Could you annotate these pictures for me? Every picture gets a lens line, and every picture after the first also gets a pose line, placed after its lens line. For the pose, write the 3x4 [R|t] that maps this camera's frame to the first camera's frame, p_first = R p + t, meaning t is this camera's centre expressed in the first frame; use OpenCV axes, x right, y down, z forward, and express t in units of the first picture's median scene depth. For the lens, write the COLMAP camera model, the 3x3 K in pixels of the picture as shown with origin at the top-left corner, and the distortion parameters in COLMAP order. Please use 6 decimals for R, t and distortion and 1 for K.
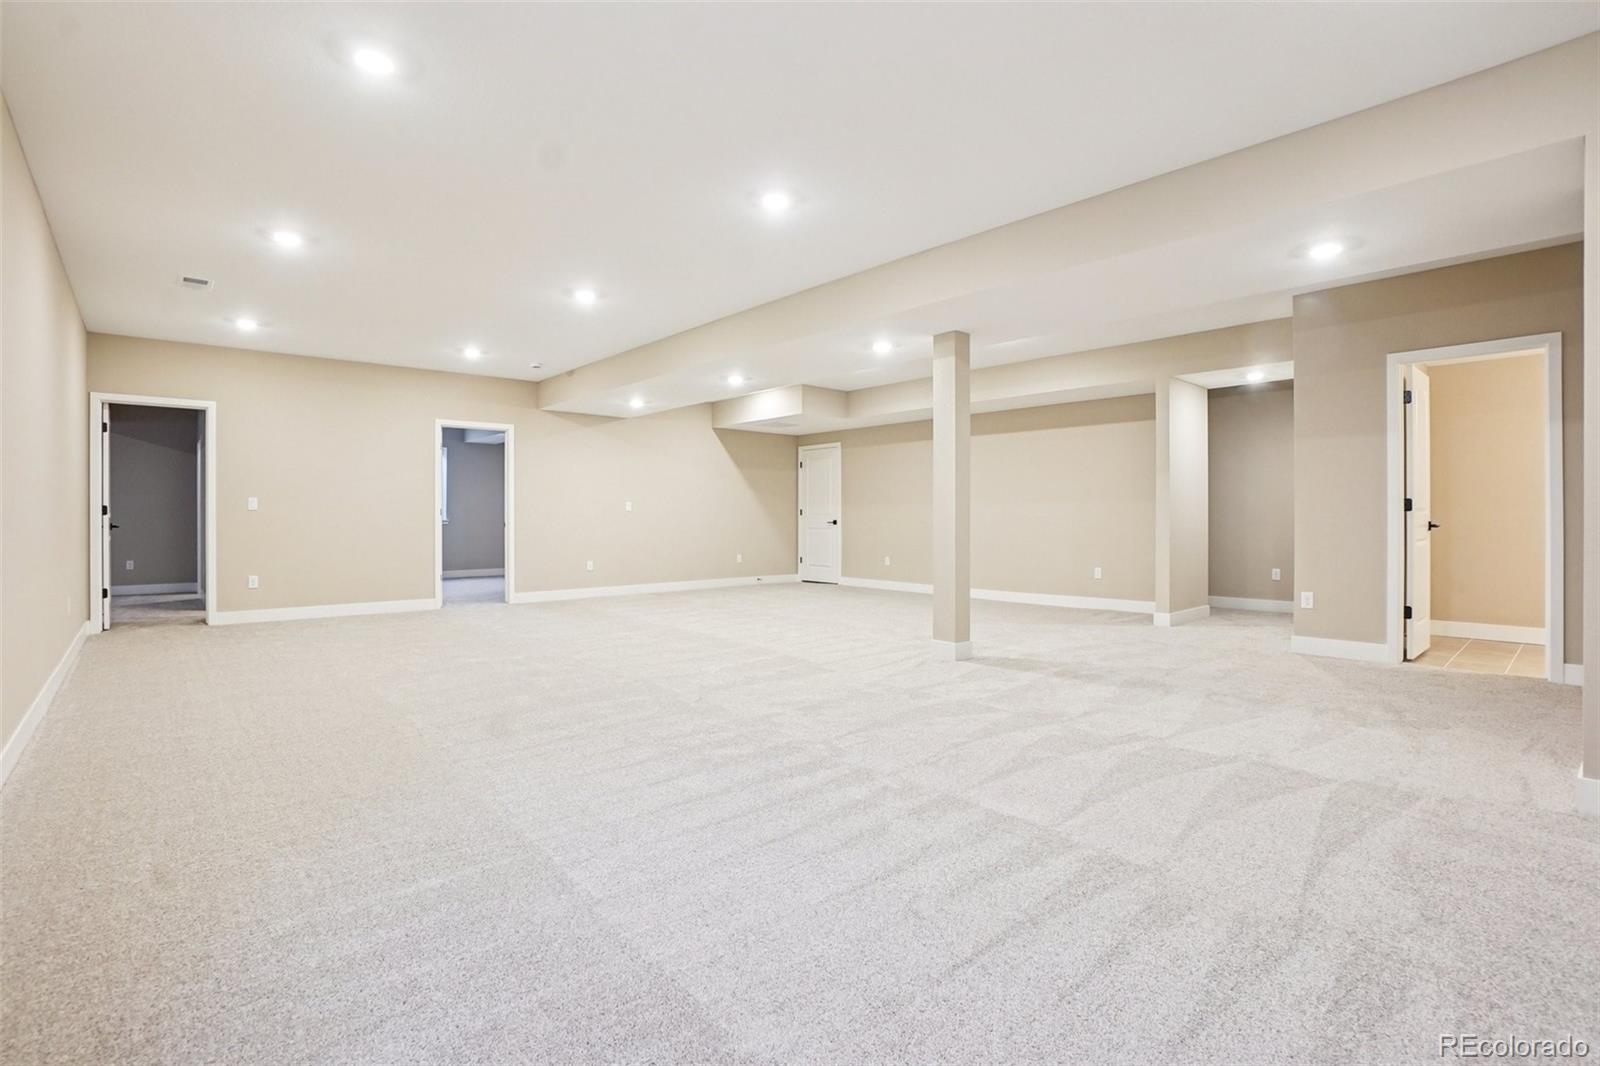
lens RADIAL K [[737.6, 0, 800.0], [0, 737.6, 533.0], [0, 0, 1]] dist [-0.000889, -0.000068]
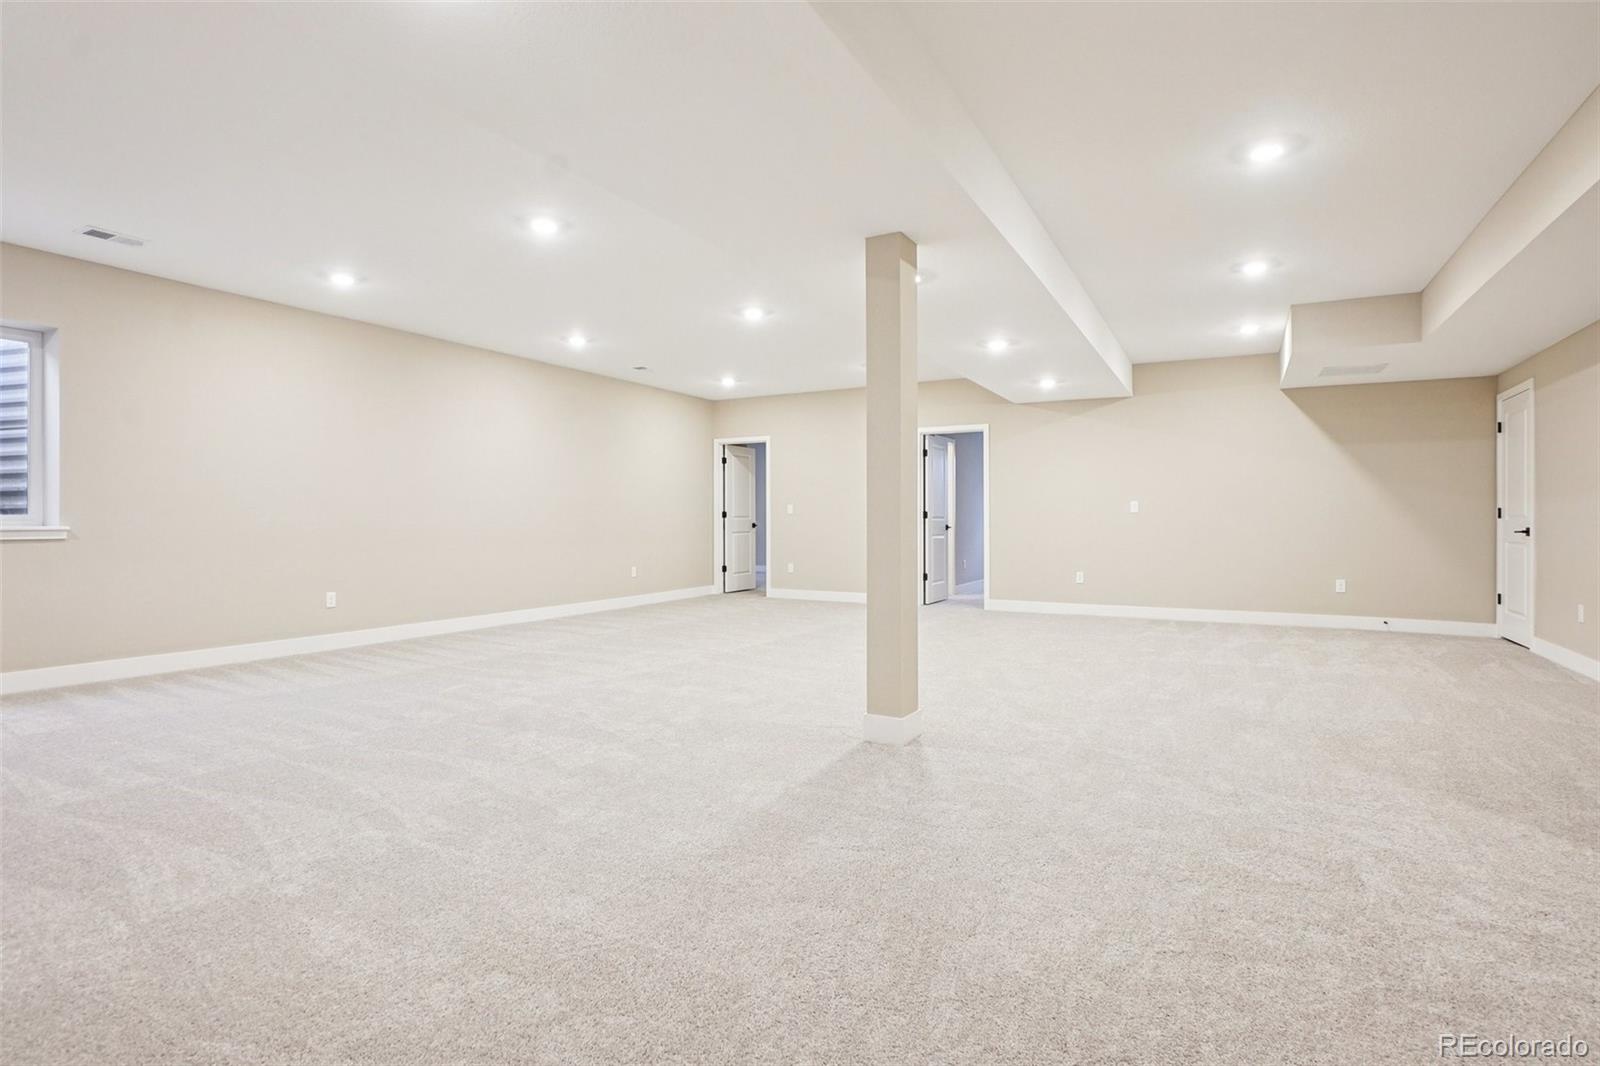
lens RADIAL K [[780.2, 0, 797.4], [0, 780.2, 522.1], [0, 0, 1]] dist [-0.078649, 0.041210]
pose [[0.344989, 0.003193, -0.938601, 0.421043], [-0.024051, 0.999696, -0.005439, -0.006732], [0.938299, 0.024451, 0.344961, 0.373685]]
